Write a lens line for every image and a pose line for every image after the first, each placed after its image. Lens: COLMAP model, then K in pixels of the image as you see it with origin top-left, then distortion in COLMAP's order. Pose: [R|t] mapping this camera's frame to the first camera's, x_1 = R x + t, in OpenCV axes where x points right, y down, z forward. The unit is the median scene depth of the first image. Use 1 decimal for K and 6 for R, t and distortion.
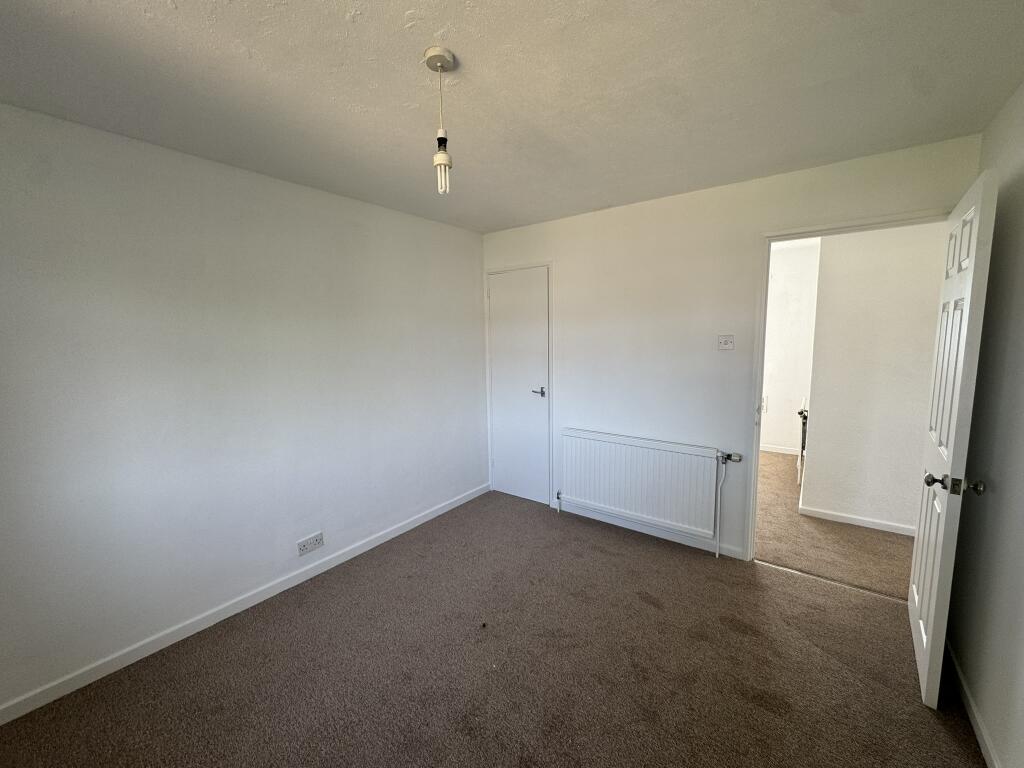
lens RADIAL K [[412.8, 0, 509.8], [0, 412.8, 379.2], [0, 0, 1]] dist [-0.000145, 0.000427]
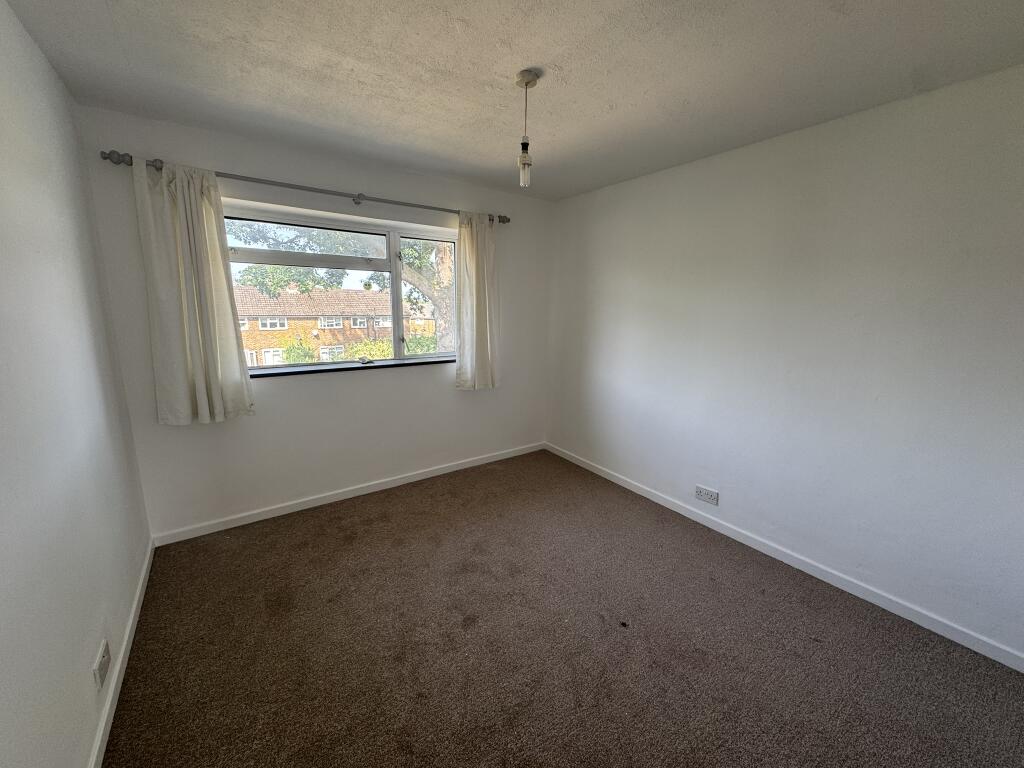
lens RADIAL K [[406.8, 0, 506.8], [0, 406.8, 379.6], [0, 0, 1]] dist [0.000935, 0.000212]
pose [[-0.305756, 0.188120, -0.933340, 0.853328], [-0.117258, 0.965384, 0.232992, -0.112110], [0.944862, 0.180680, -0.273113, 1.026216]]
